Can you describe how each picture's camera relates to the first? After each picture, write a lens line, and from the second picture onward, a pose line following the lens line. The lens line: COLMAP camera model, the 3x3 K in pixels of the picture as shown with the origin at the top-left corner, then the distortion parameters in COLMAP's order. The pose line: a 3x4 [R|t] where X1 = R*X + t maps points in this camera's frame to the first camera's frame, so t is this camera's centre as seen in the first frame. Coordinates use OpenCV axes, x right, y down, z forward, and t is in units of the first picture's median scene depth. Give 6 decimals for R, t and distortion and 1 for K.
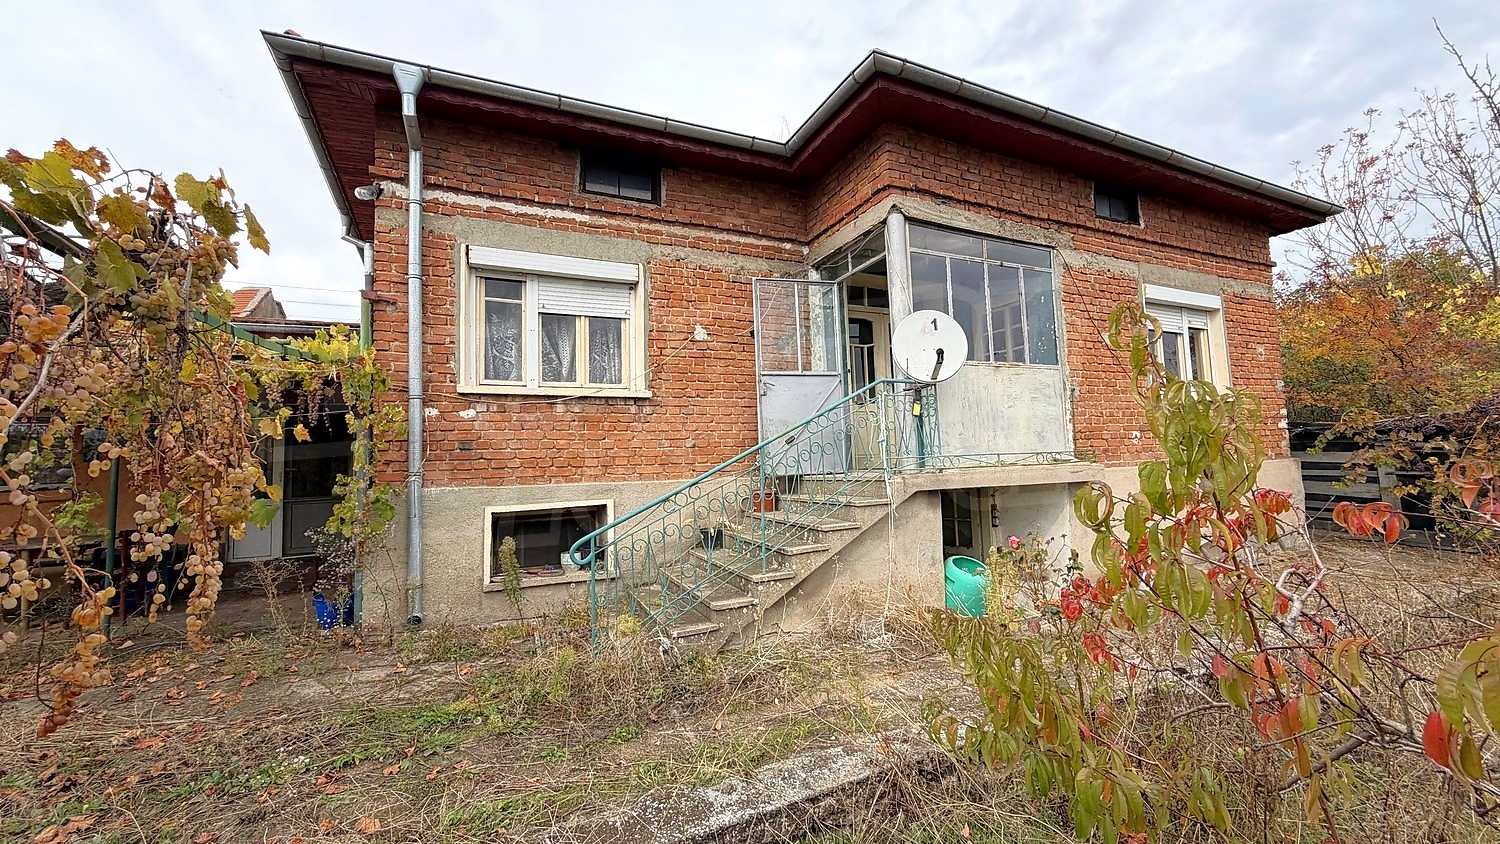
lens RADIAL K [[598.4, 0, 746.4], [0, 598.4, 423.4], [0, 0, 1]] dist [-0.003337, 0.000551]
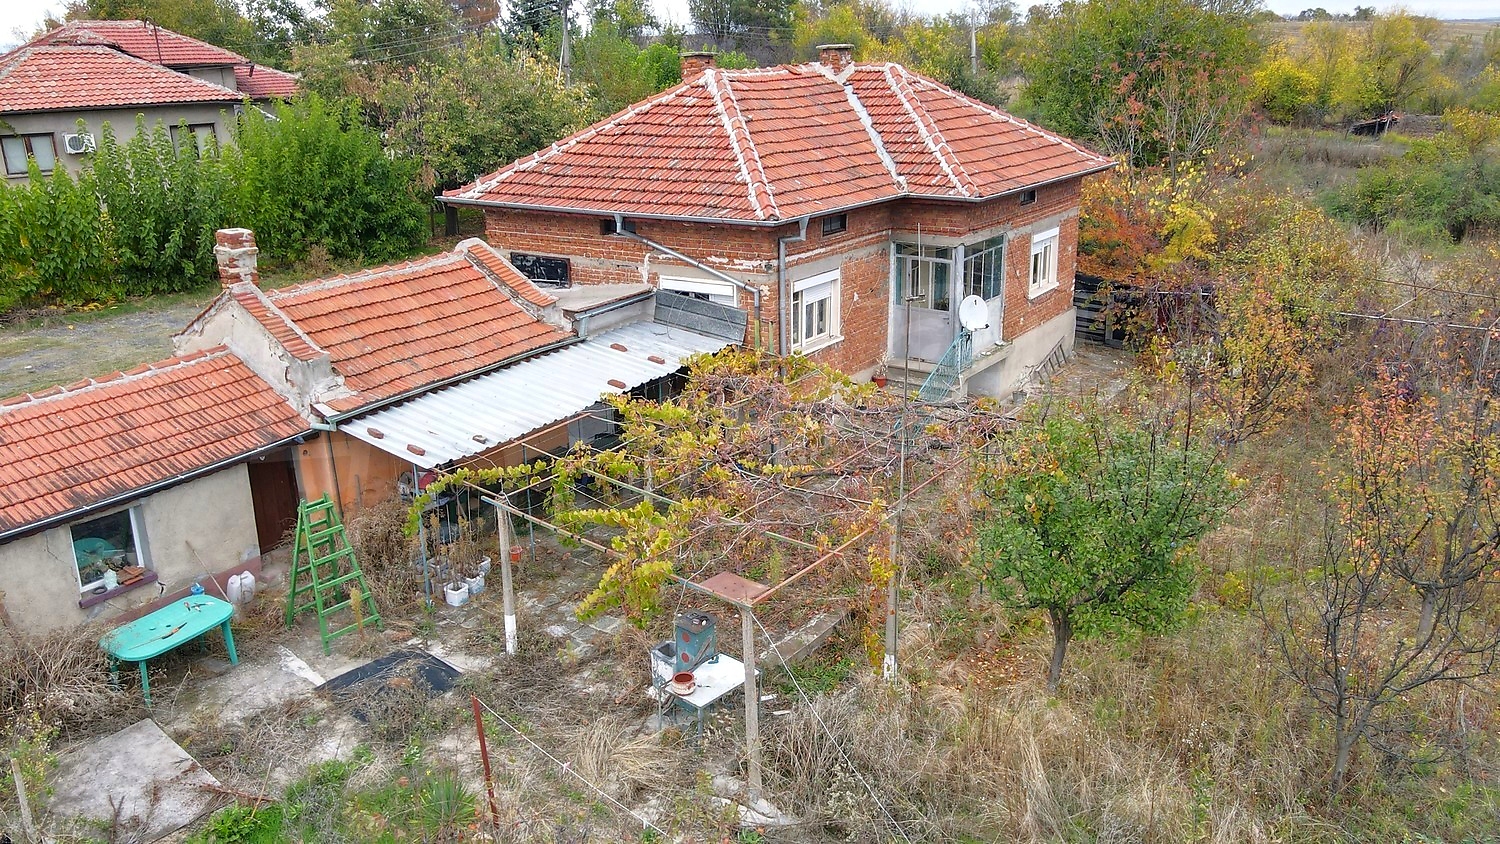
lens RADIAL K [[1109.6, 0, 755.9], [0, 1109.6, 421.5], [0, 0, 1]] dist [0.006313, 0.022545]
pose [[0.861707, -0.140081, 0.487686, -2.315567], [-0.045200, 0.936124, 0.348754, -1.090727], [-0.505388, -0.322568, 0.800333, -1.893328]]
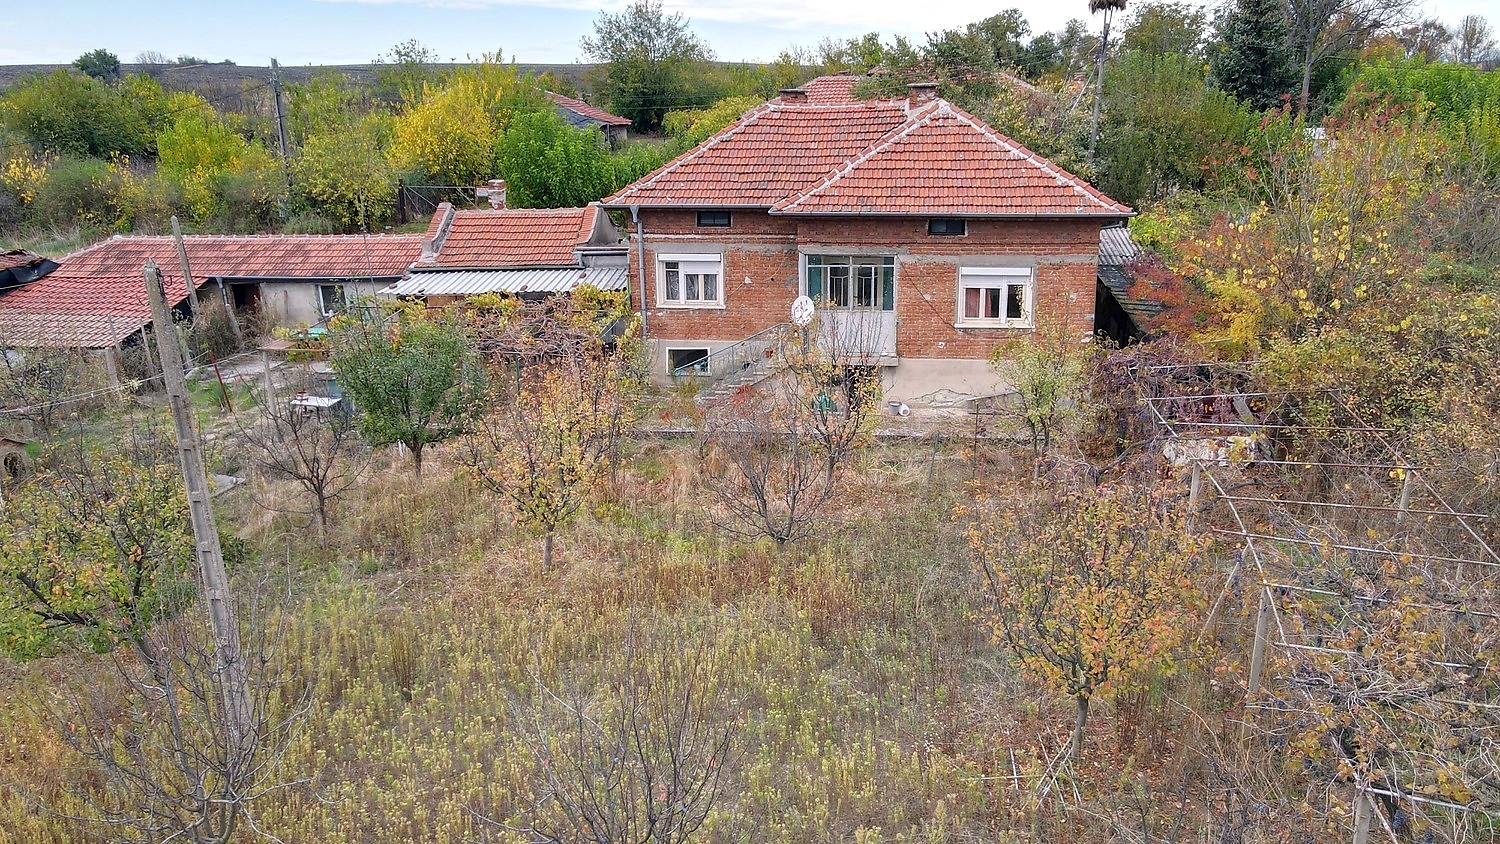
lens RADIAL K [[1109.6, 0, 753.7], [0, 1109.6, 414.0], [0, 0, 1]] dist [0.006313, 0.022545]
pose [[0.855750, 0.168062, -0.489333, 2.462898], [0.021051, 0.933680, 0.357489, -1.386761], [0.516961, -0.316222, 0.795459, -2.980742]]
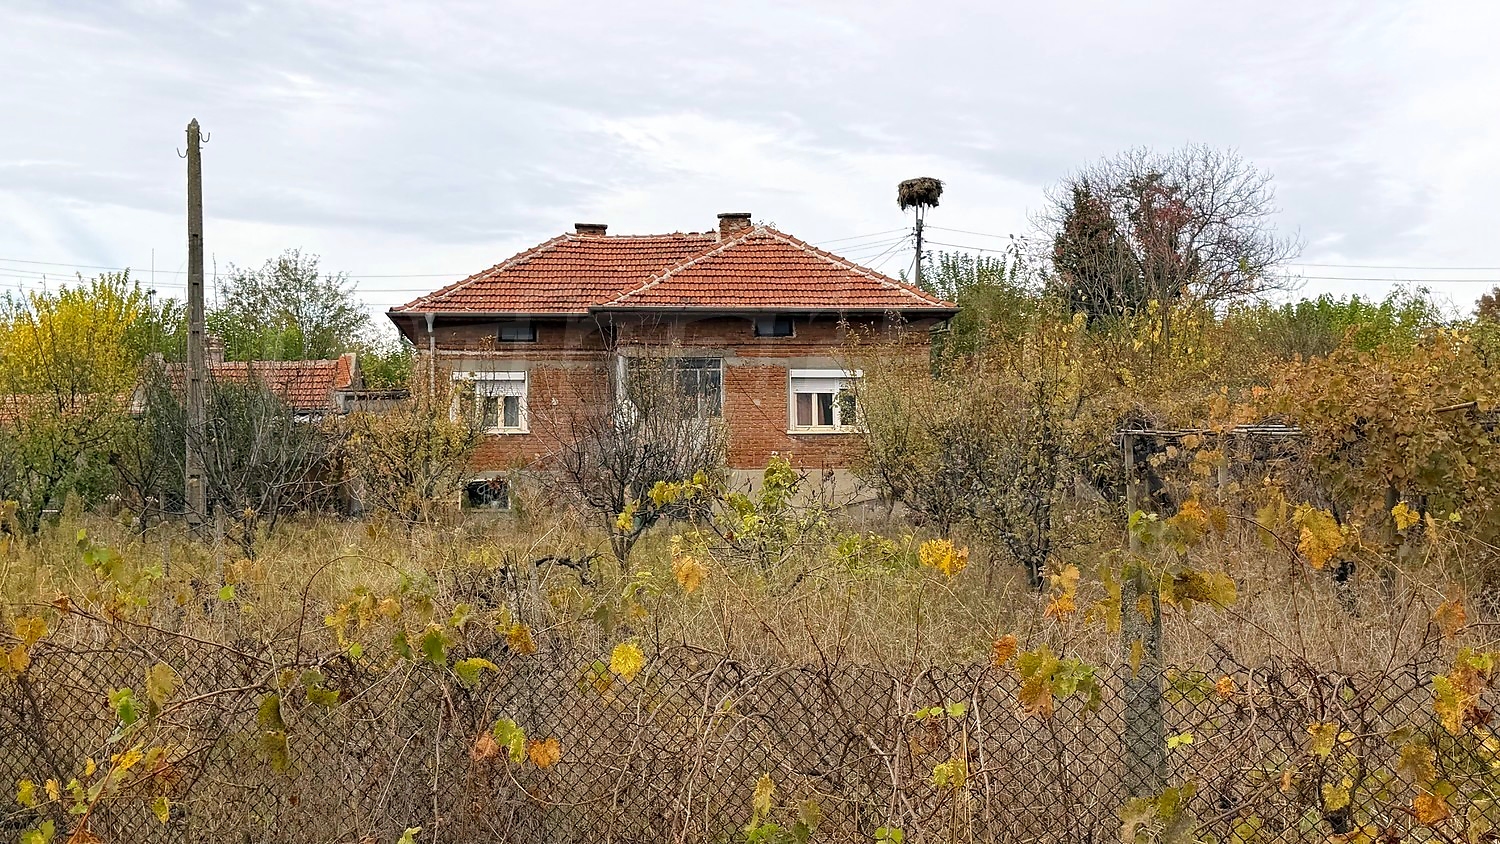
lens RADIAL K [[1841.6, 0, 753.2], [0, 1841.6, 428.2], [0, 0, 1]] dist [0.128332, 0.000000]
pose [[0.941388, 0.013661, -0.337050, 3.136591], [0.003471, 0.998734, 0.050174, -0.431797], [0.337309, -0.048403, 0.940149, -5.513490]]
